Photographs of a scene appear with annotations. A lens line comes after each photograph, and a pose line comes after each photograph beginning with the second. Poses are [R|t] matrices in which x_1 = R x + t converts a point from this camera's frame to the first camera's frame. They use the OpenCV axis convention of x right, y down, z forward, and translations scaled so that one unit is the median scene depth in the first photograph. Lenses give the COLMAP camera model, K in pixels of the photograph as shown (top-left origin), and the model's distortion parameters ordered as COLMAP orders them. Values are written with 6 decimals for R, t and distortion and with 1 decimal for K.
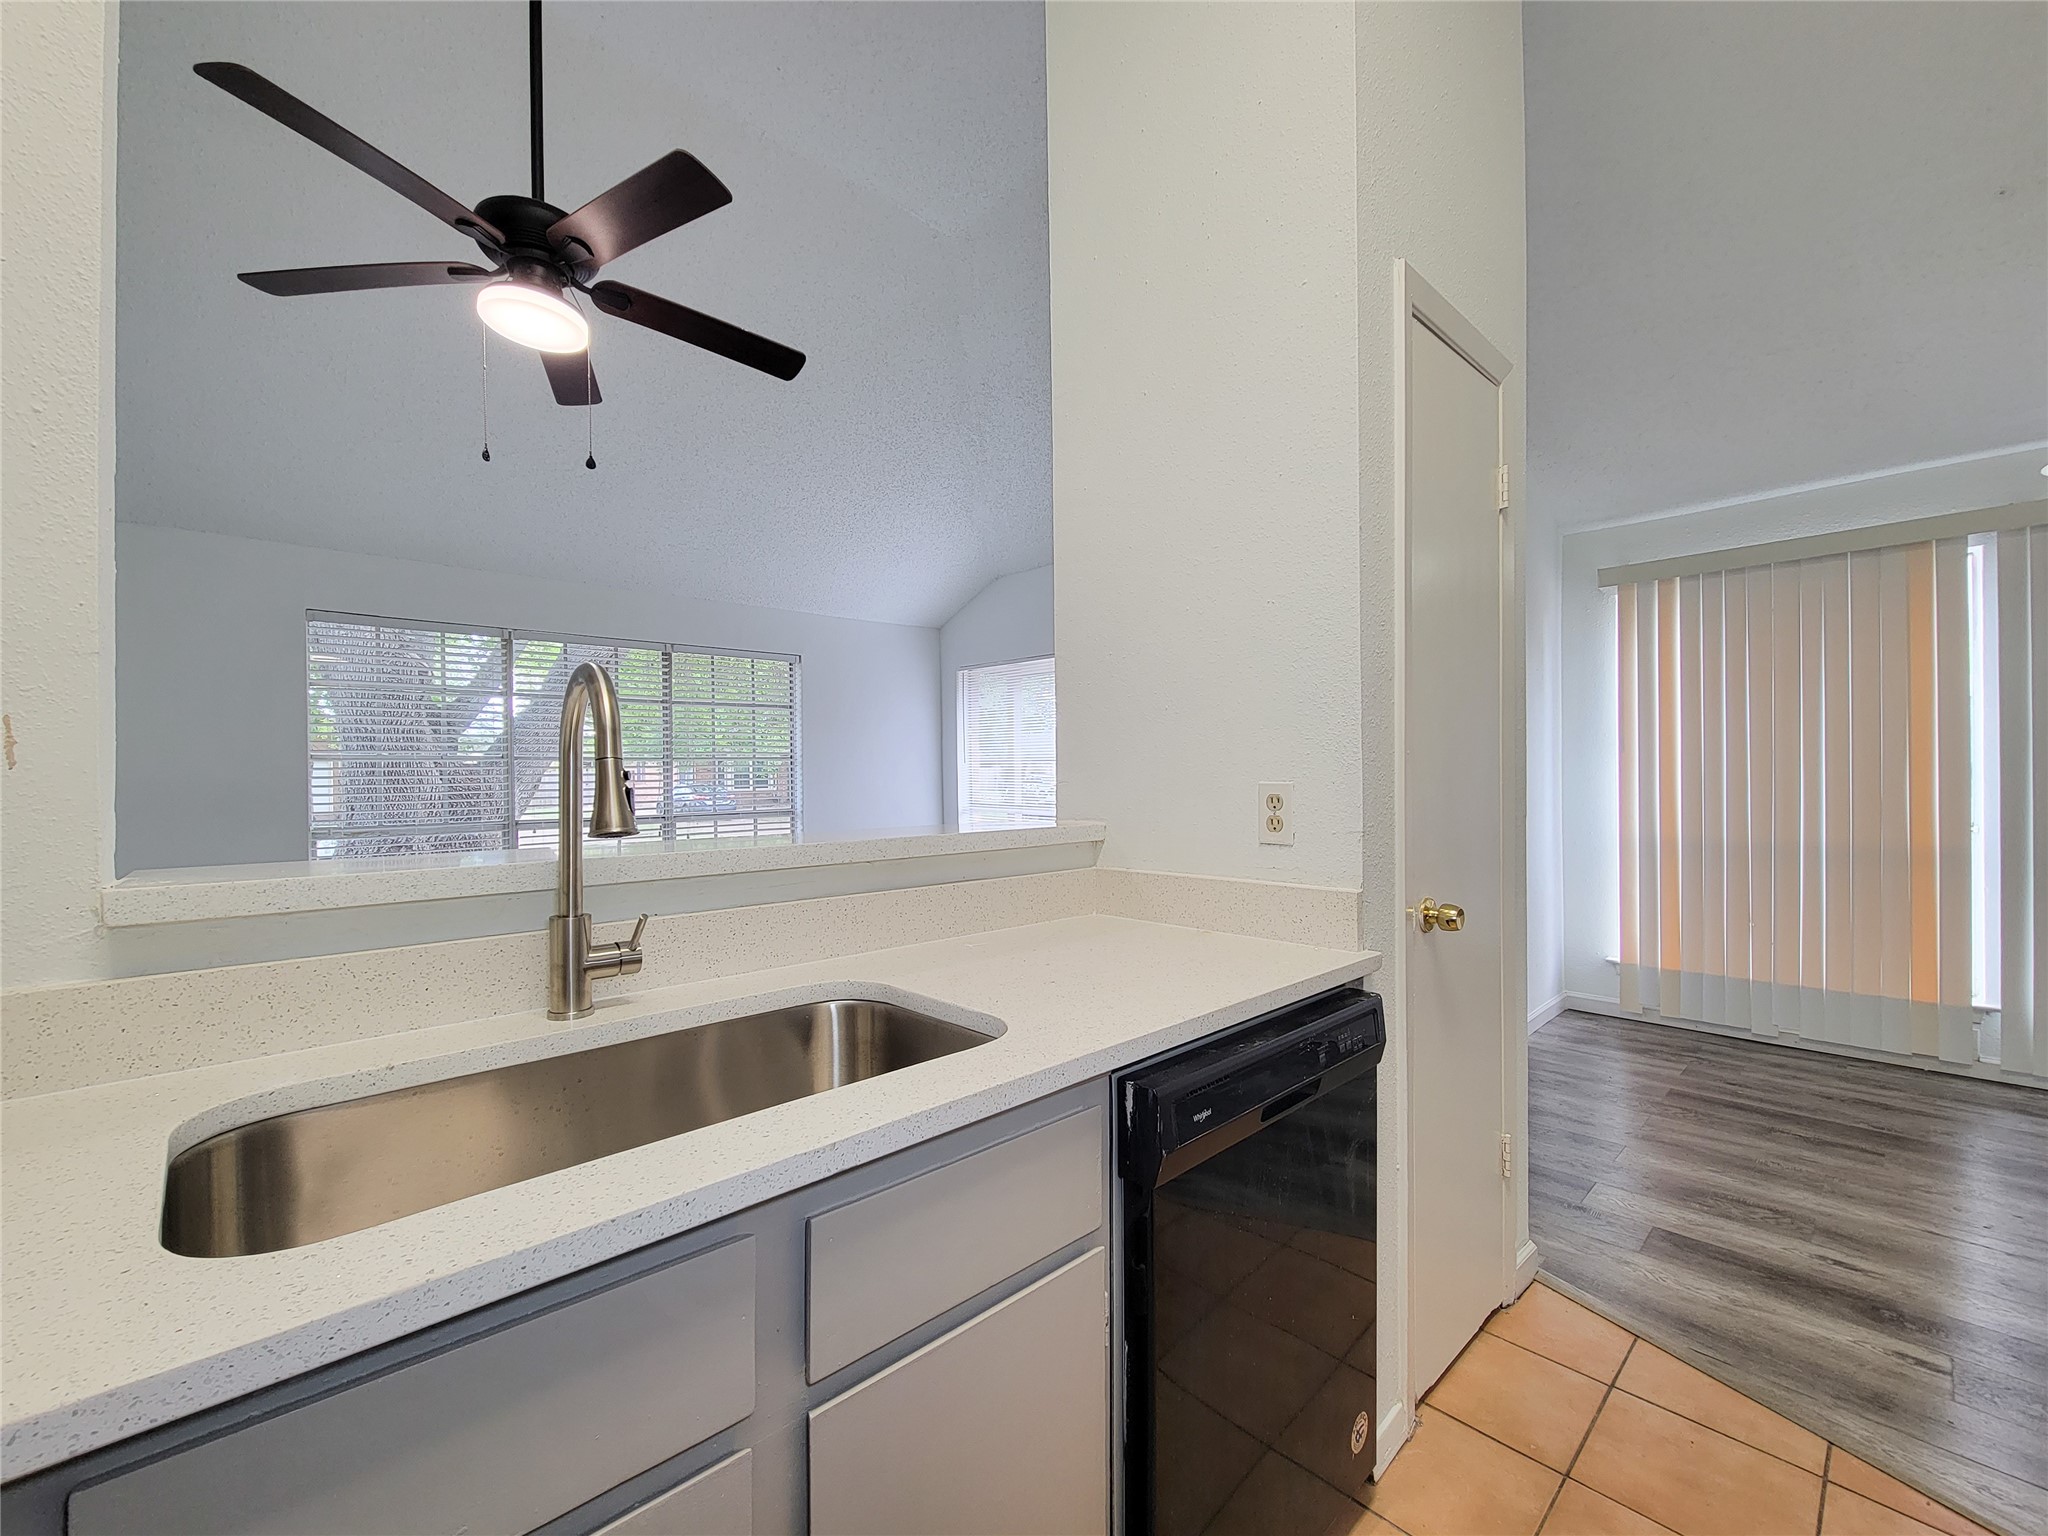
lens RADIAL K [[842.3, 0, 1020.0], [0, 842.3, 780.2], [0, 0, 1]] dist [-0.000428, -0.000220]
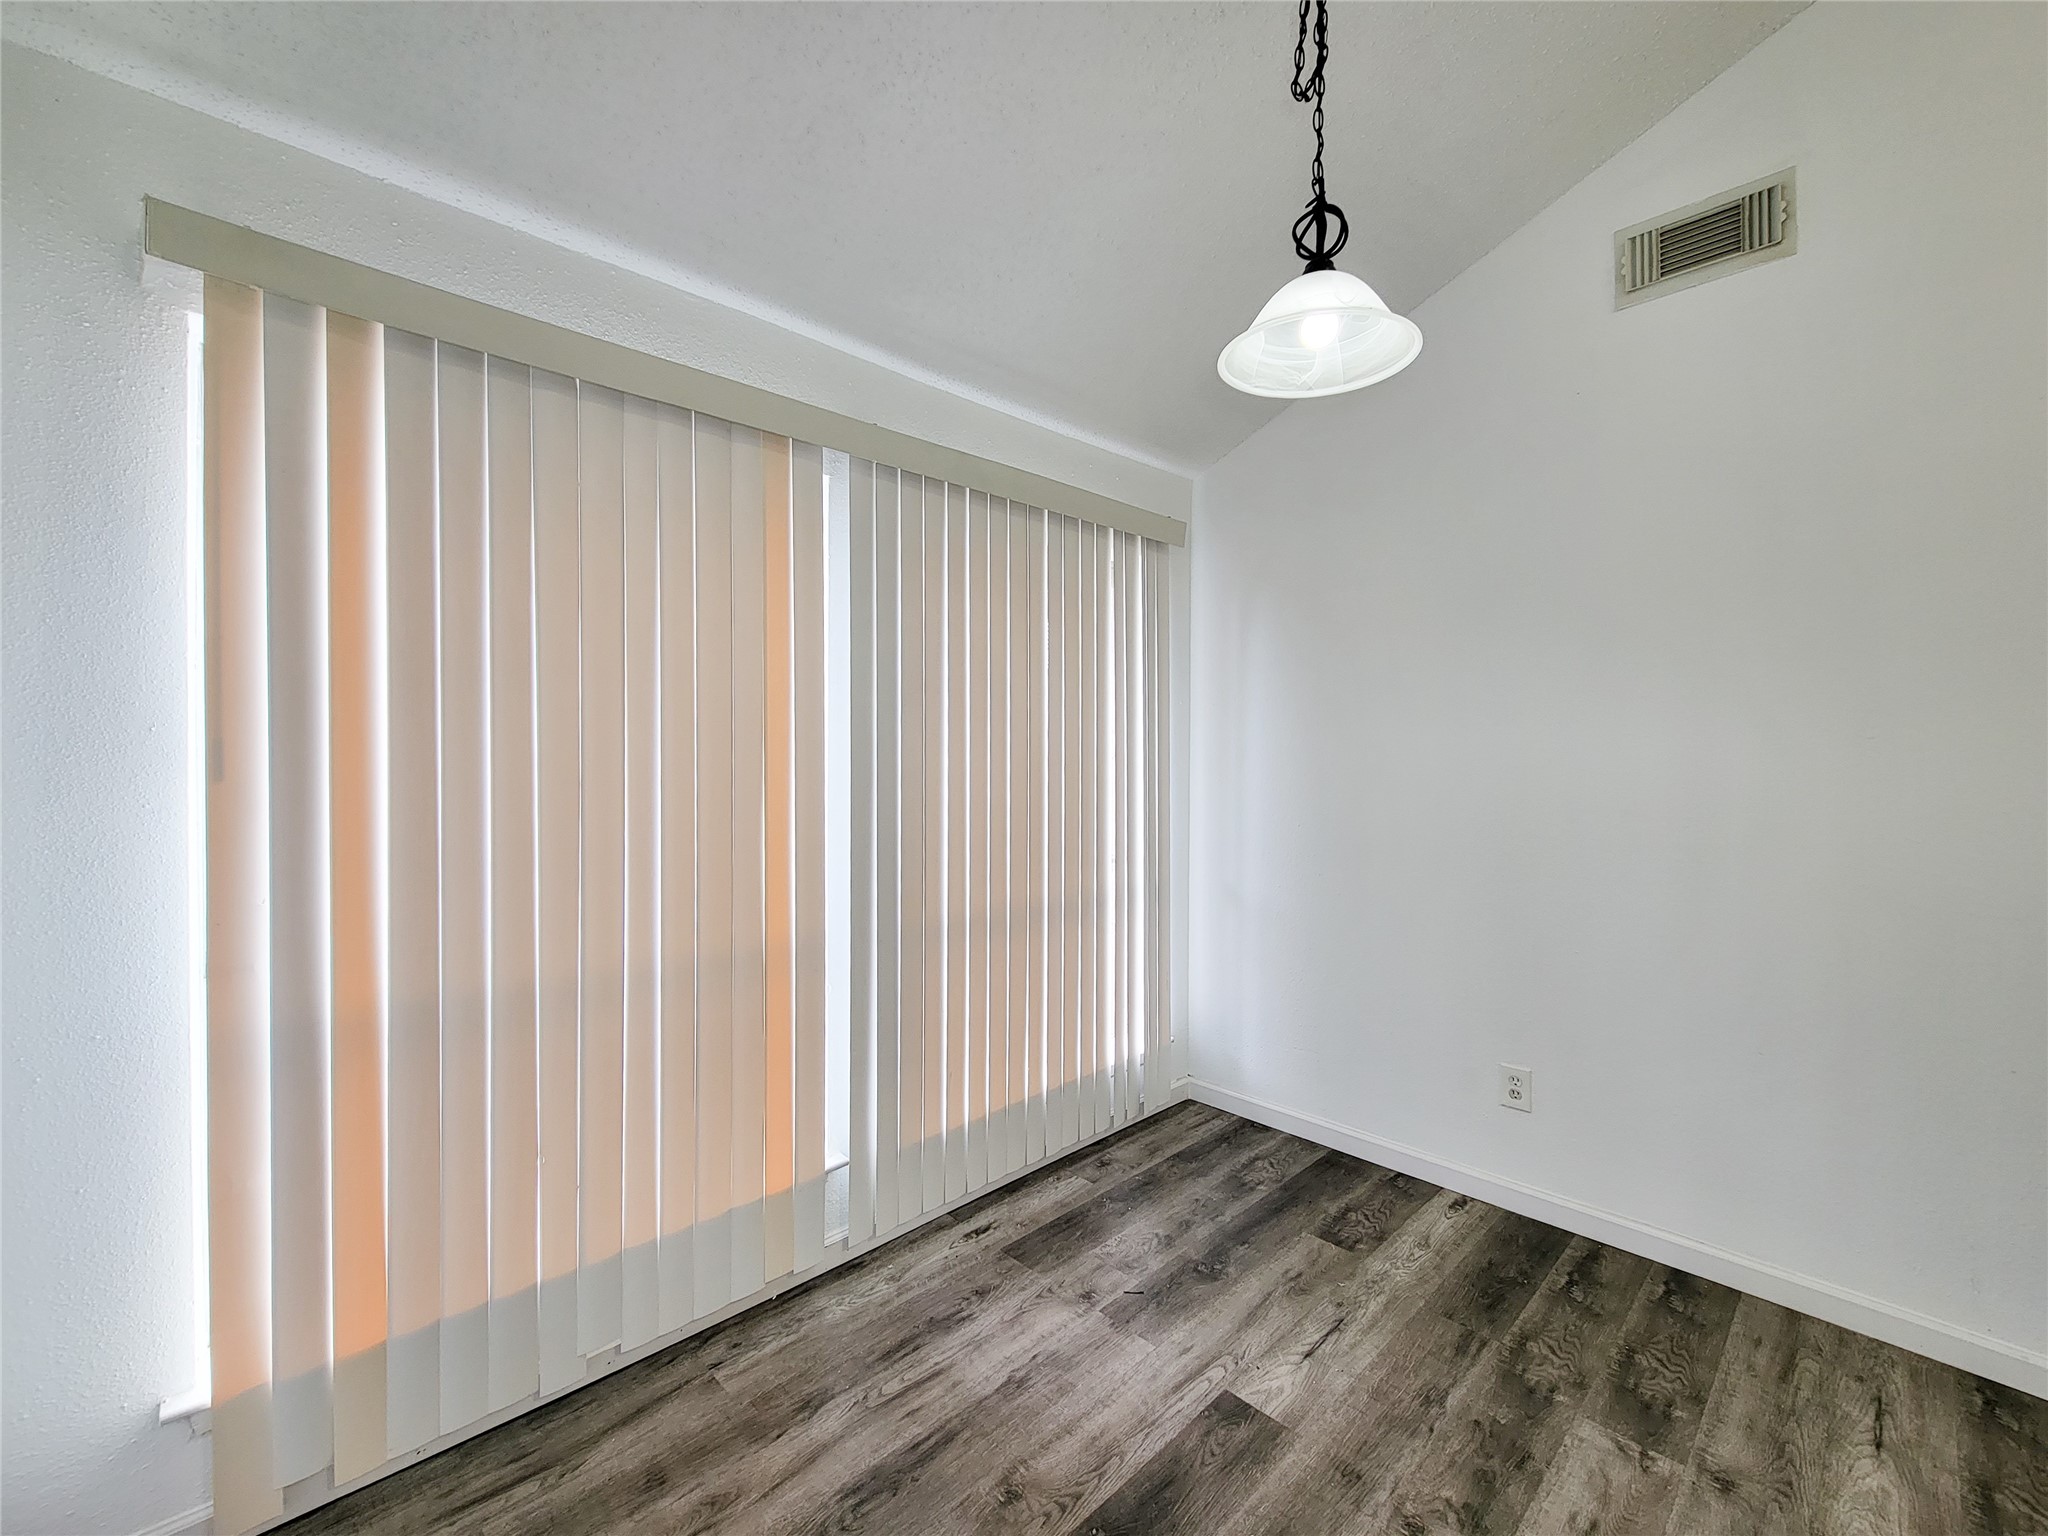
lens RADIAL K [[852.3, 0, 1019.0], [0, 852.3, 761.0], [0, 0, 1]] dist [-0.000340, -0.000650]
pose [[-0.006259, 0.000442, 0.999980, 0.417178], [0.002406, 0.999997, -0.000427, -0.045145], [-0.999978, 0.002403, -0.006260, 0.763359]]
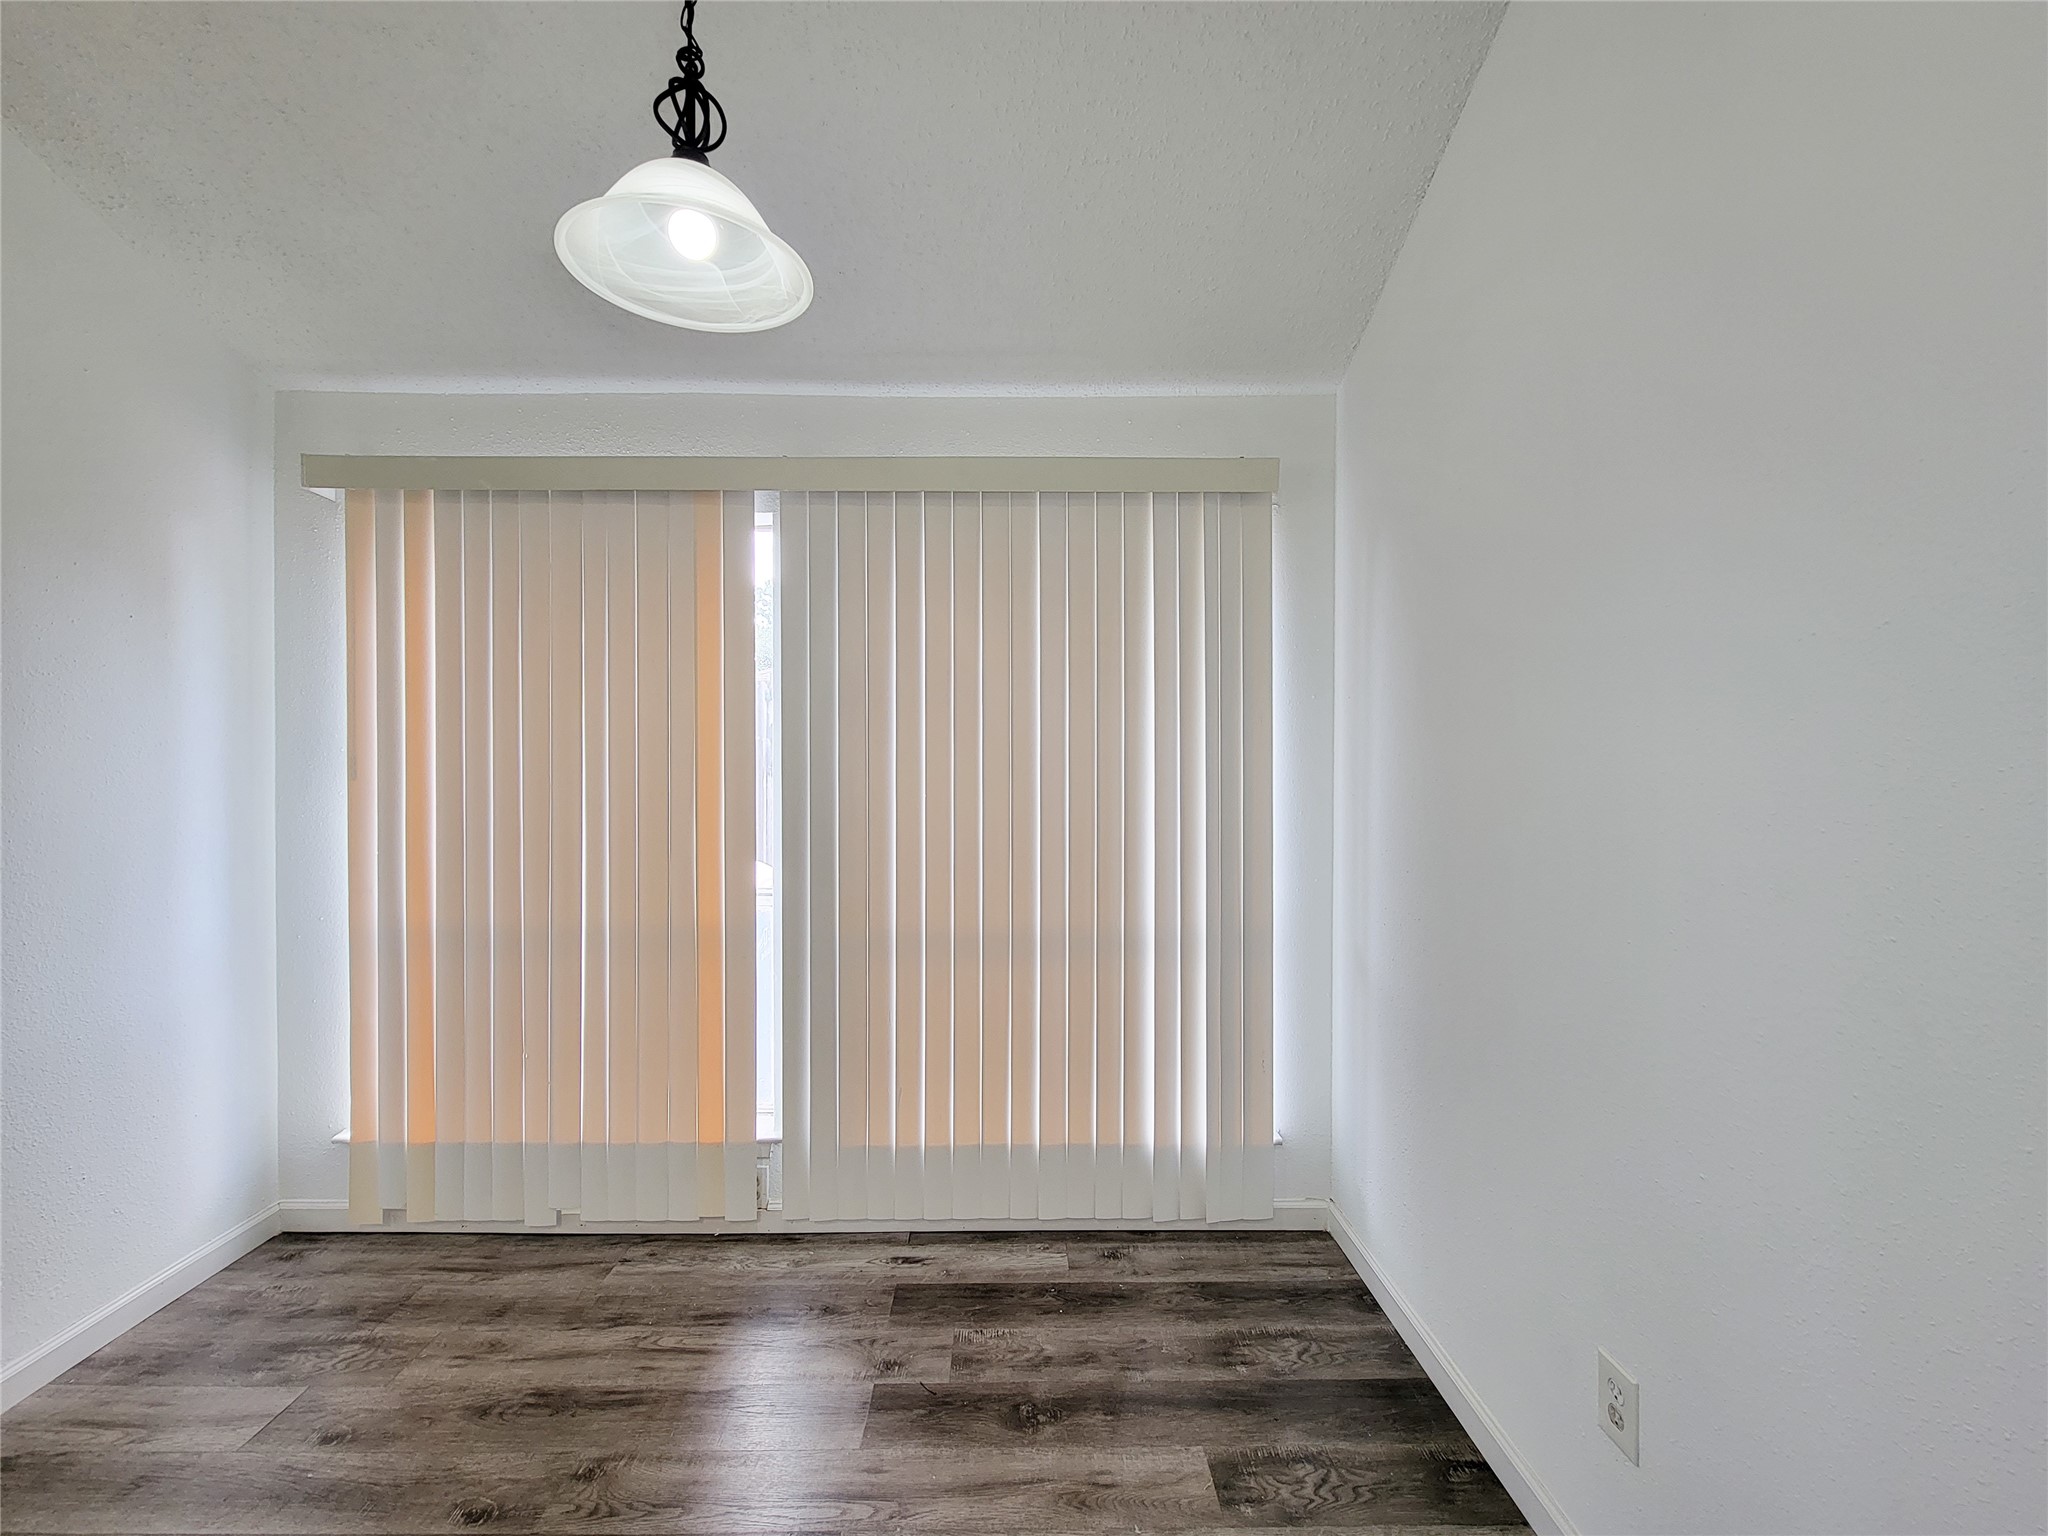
lens RADIAL K [[834.2, 0, 1016.0], [0, 834.2, 775.3], [0, 0, 1]] dist [-0.000590, -0.000513]
pose [[0.676151, 0.004765, 0.736748, 0.671861], [-0.006801, 0.999977, -0.000226, -0.044332], [-0.736732, -0.004858, 0.676168, 0.309070]]
